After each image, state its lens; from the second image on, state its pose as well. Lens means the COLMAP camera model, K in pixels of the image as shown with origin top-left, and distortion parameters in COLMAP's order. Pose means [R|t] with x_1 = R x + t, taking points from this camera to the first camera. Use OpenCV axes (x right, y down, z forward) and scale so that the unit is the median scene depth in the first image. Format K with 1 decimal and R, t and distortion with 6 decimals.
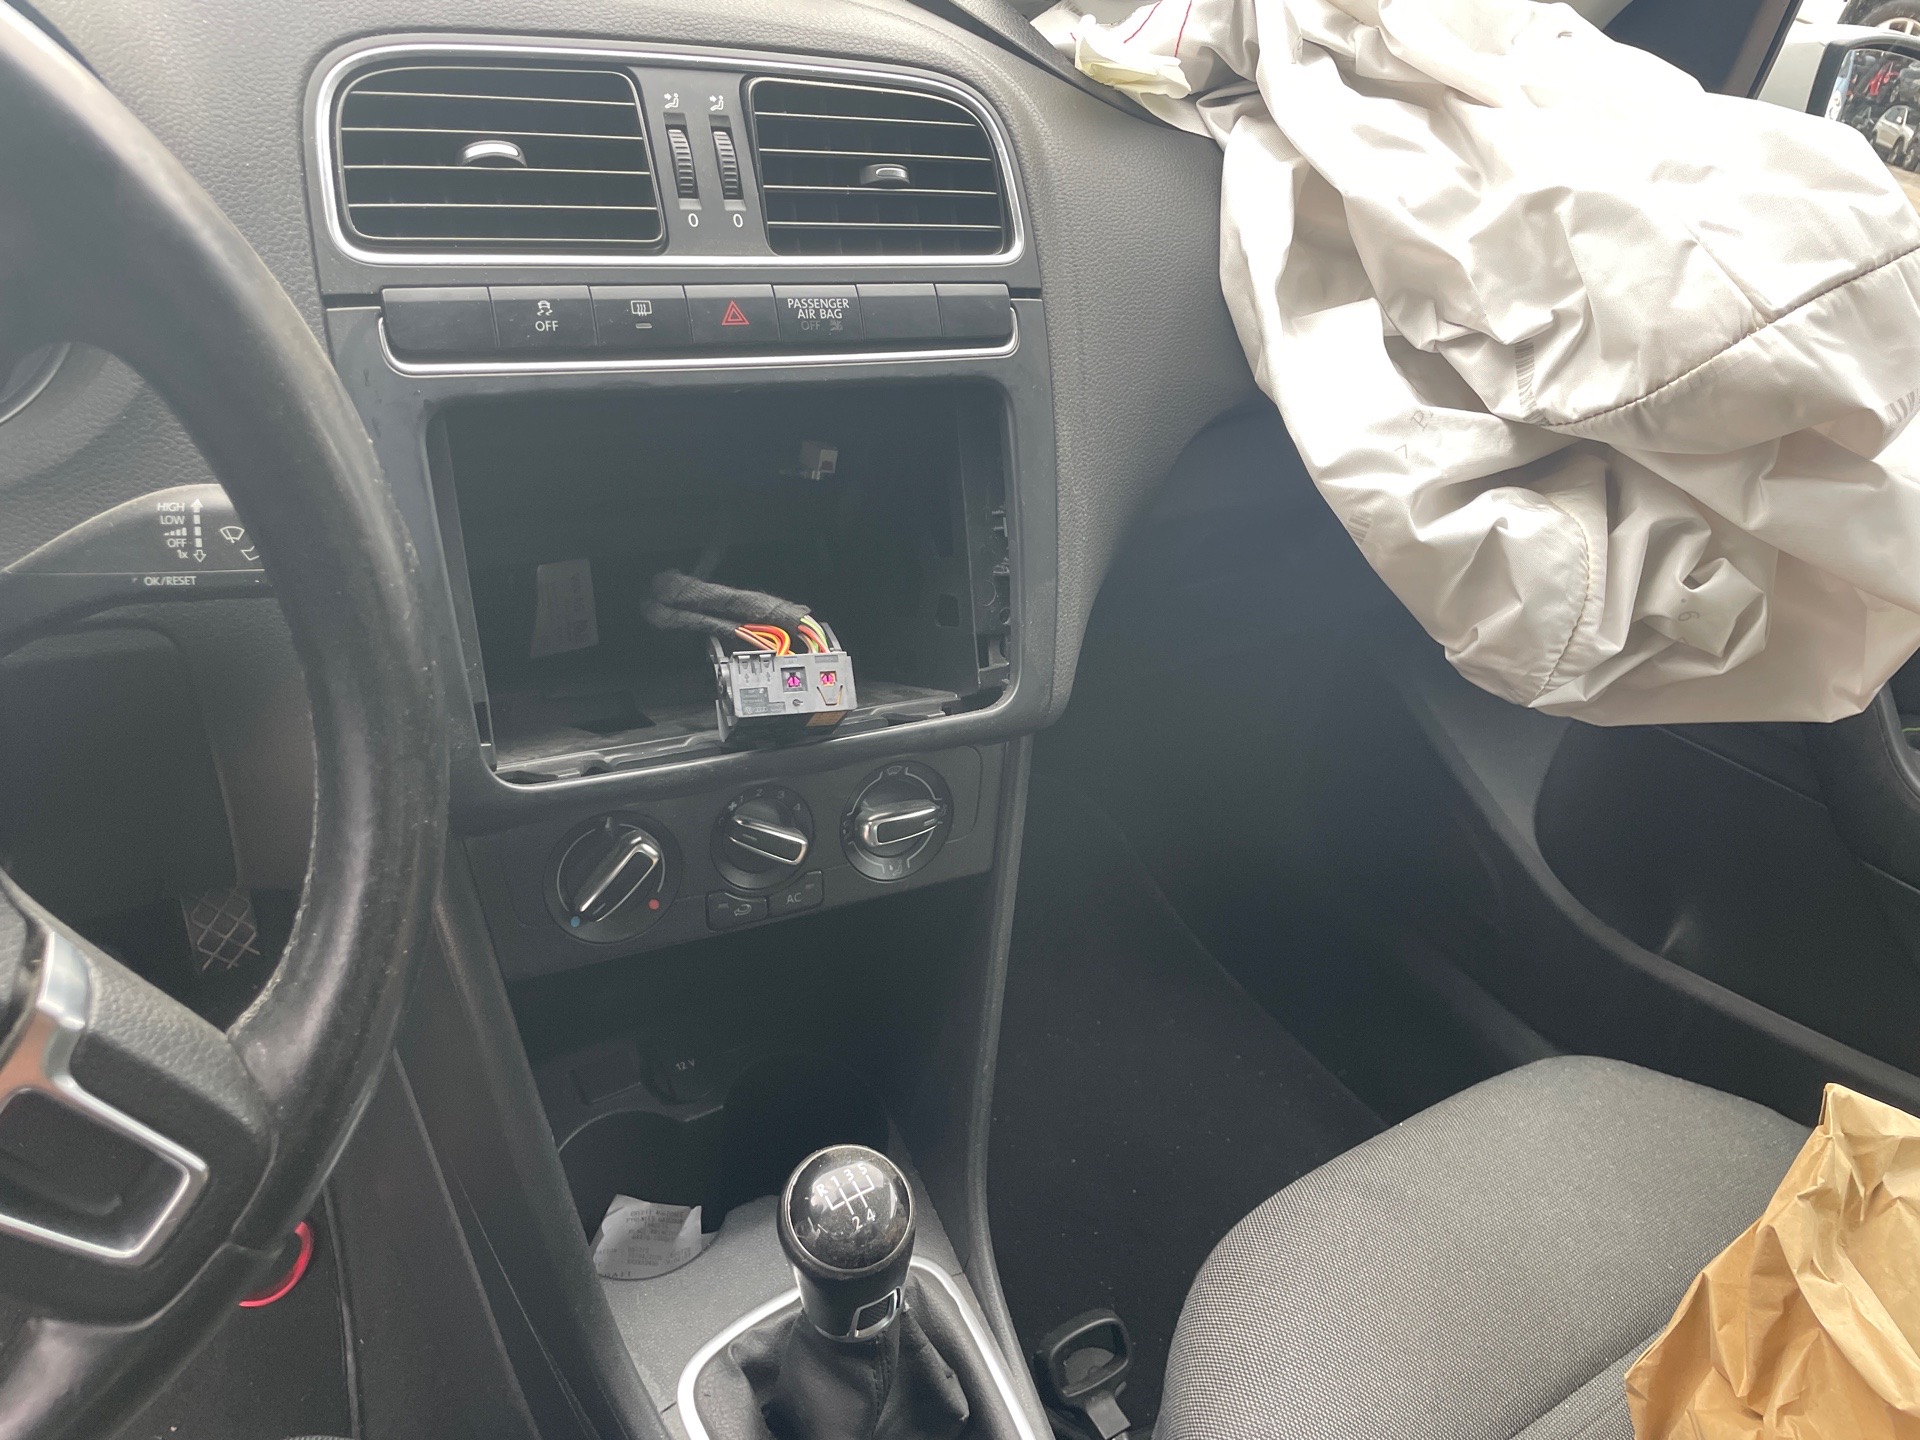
lens RADIAL K [[1469.8, 0, 960.0], [0, 1469.8, 720.0], [0, 0, 1]] dist [0.085238, -0.125731]
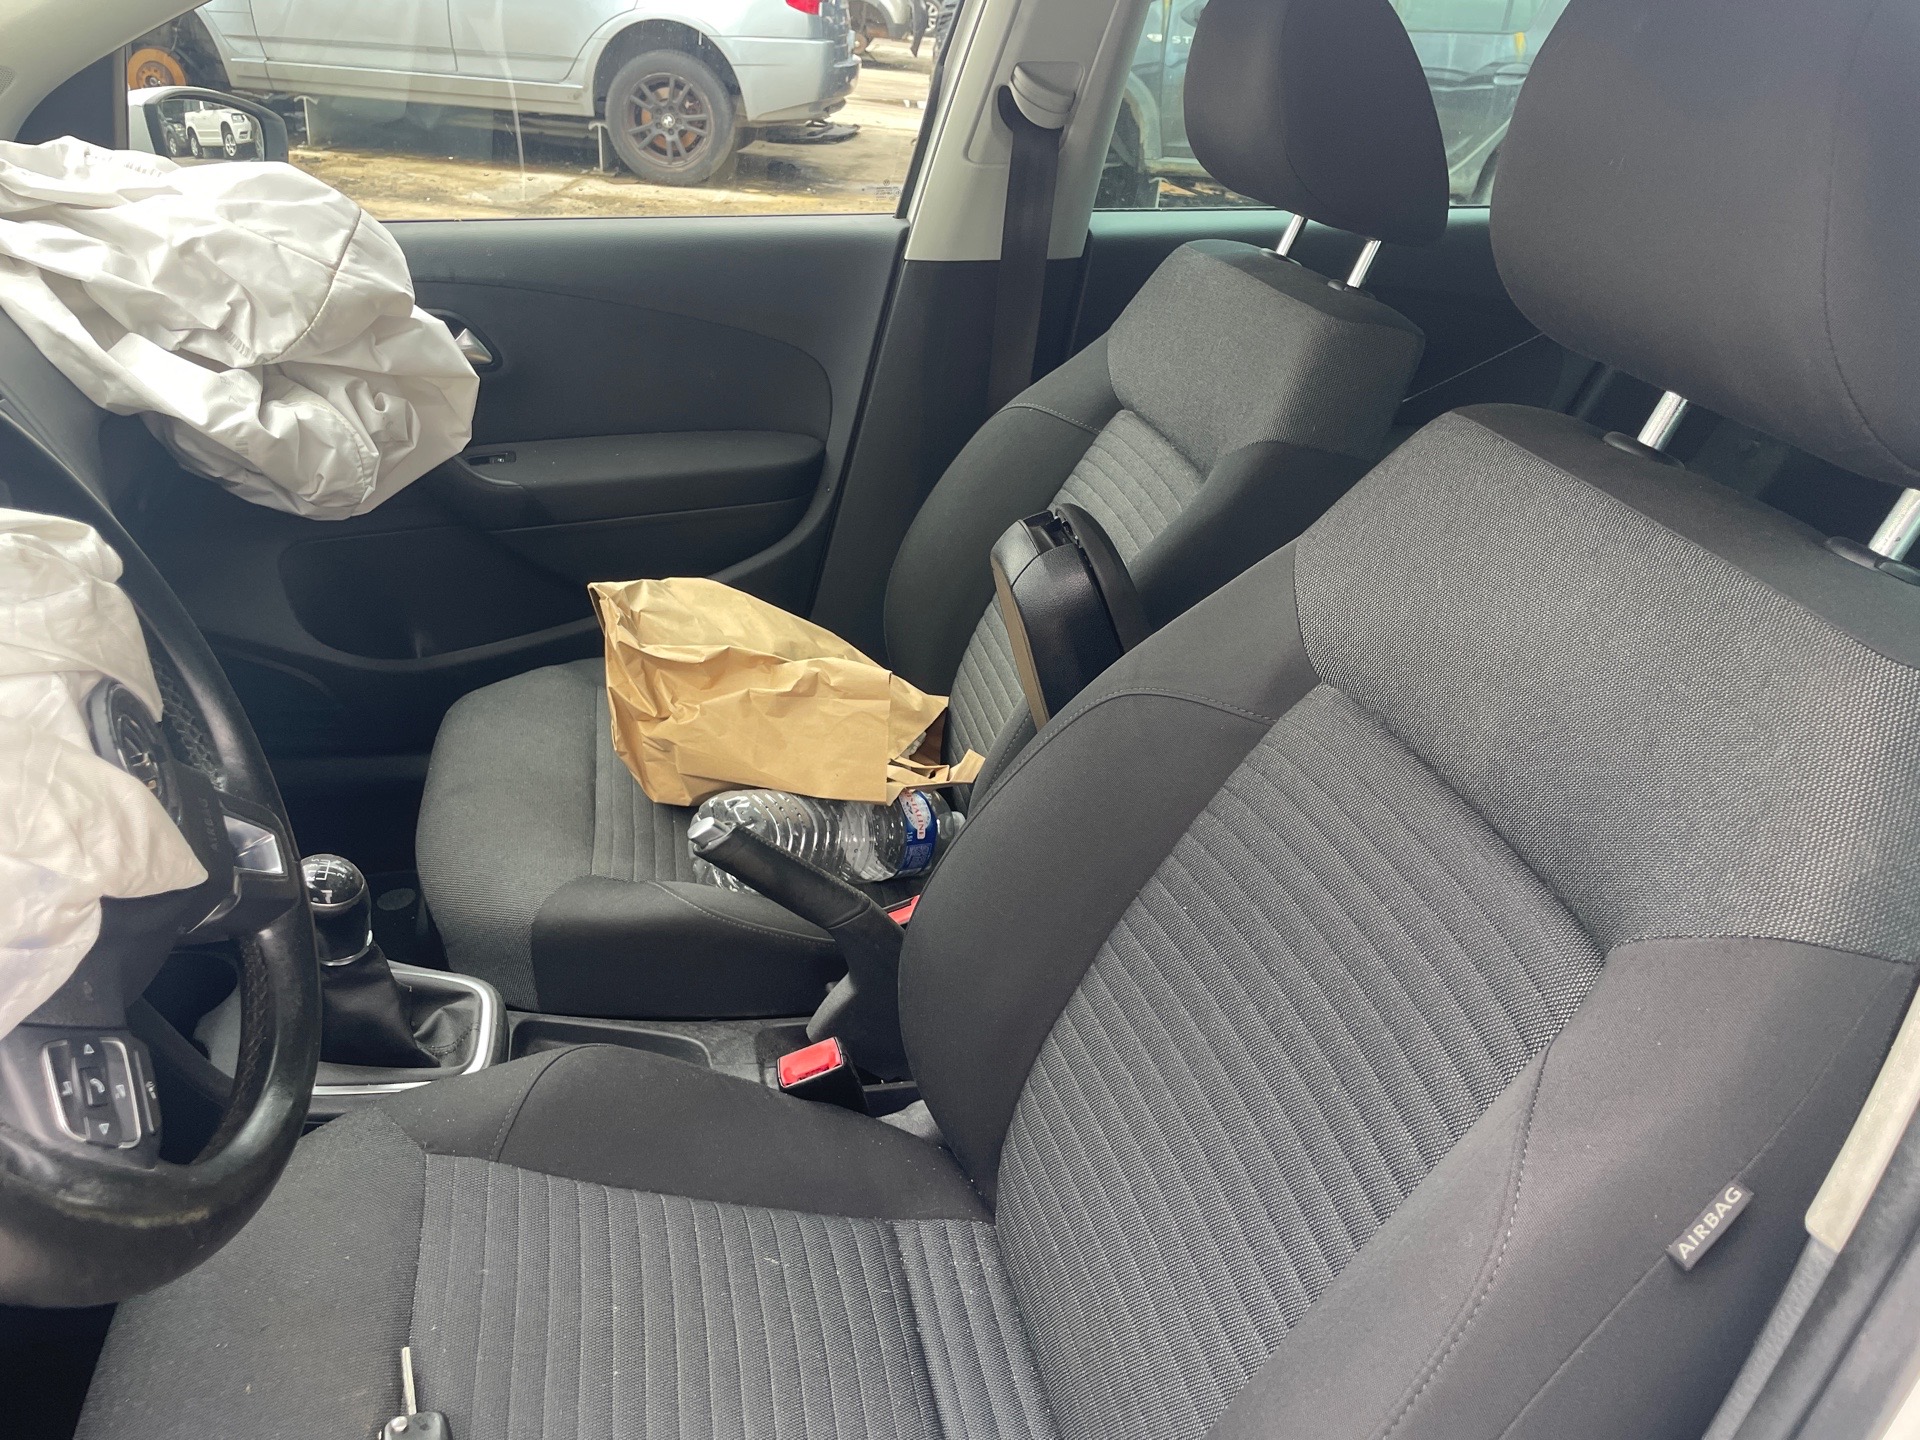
lens RADIAL K [[1448.4, 0, 970.9], [0, 1448.4, 703.5], [0, 0, 1]] dist [0.086908, -0.113908]
pose [[0.370709, -0.534695, 0.759392, -0.863741], [0.509423, 0.800740, 0.315125, 0.002039], [-0.776571, 0.270032, 0.569228, -0.548956]]
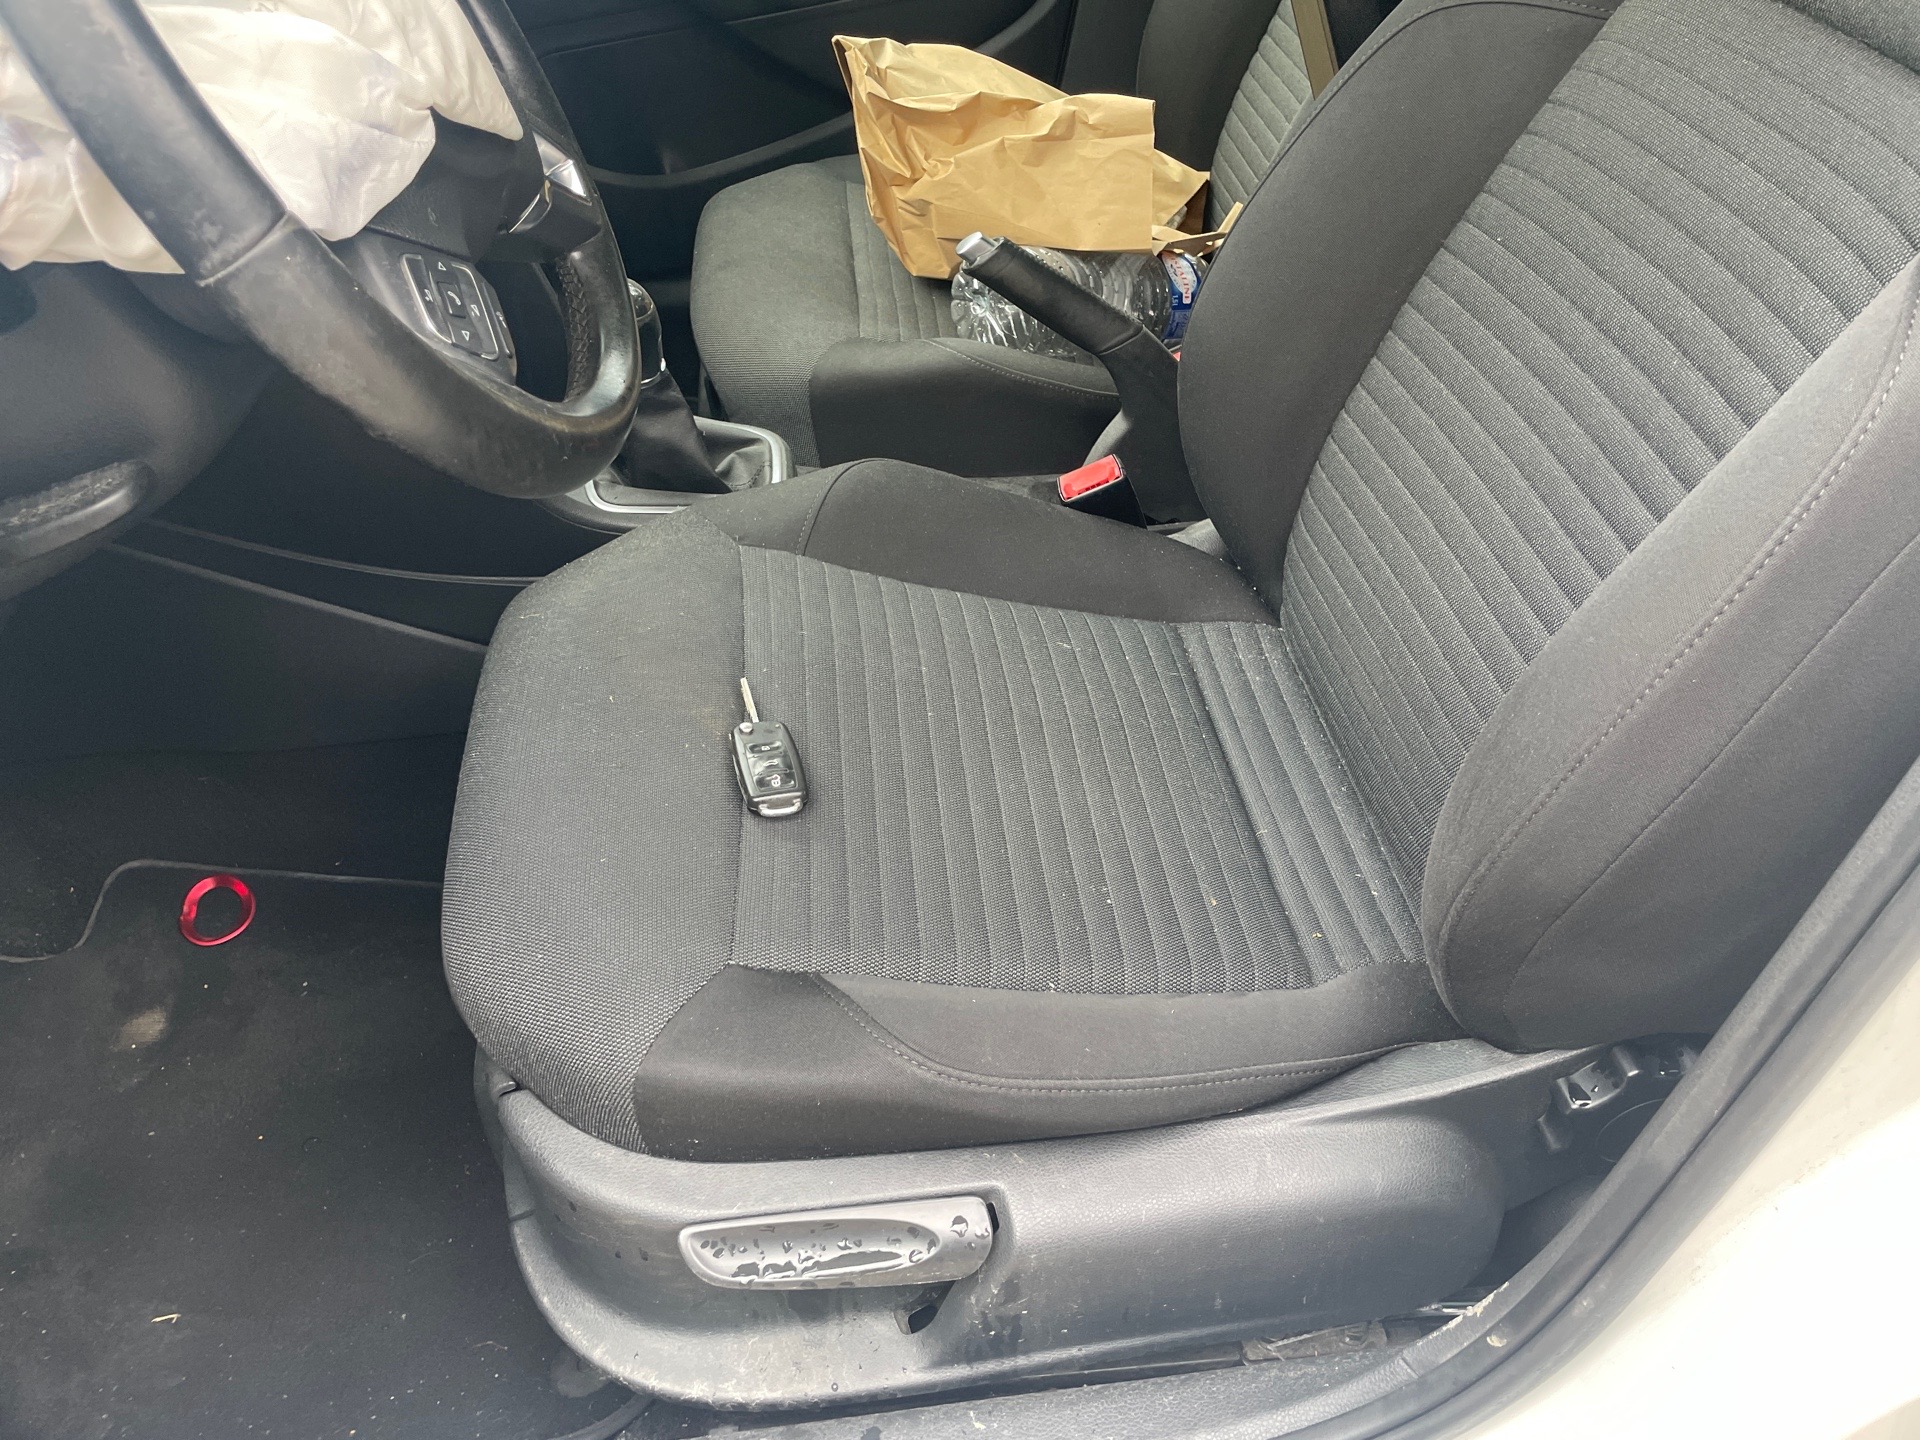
lens RADIAL K [[1443.8, 0, 971.7], [0, 1443.8, 699.4], [0, 0, 1]] dist [0.087265, -0.120965]
pose [[0.453146, -0.700819, 0.550919, -1.038270], [0.594060, 0.698189, 0.399530, 0.185194], [-0.664644, 0.146234, 0.732710, -0.446123]]
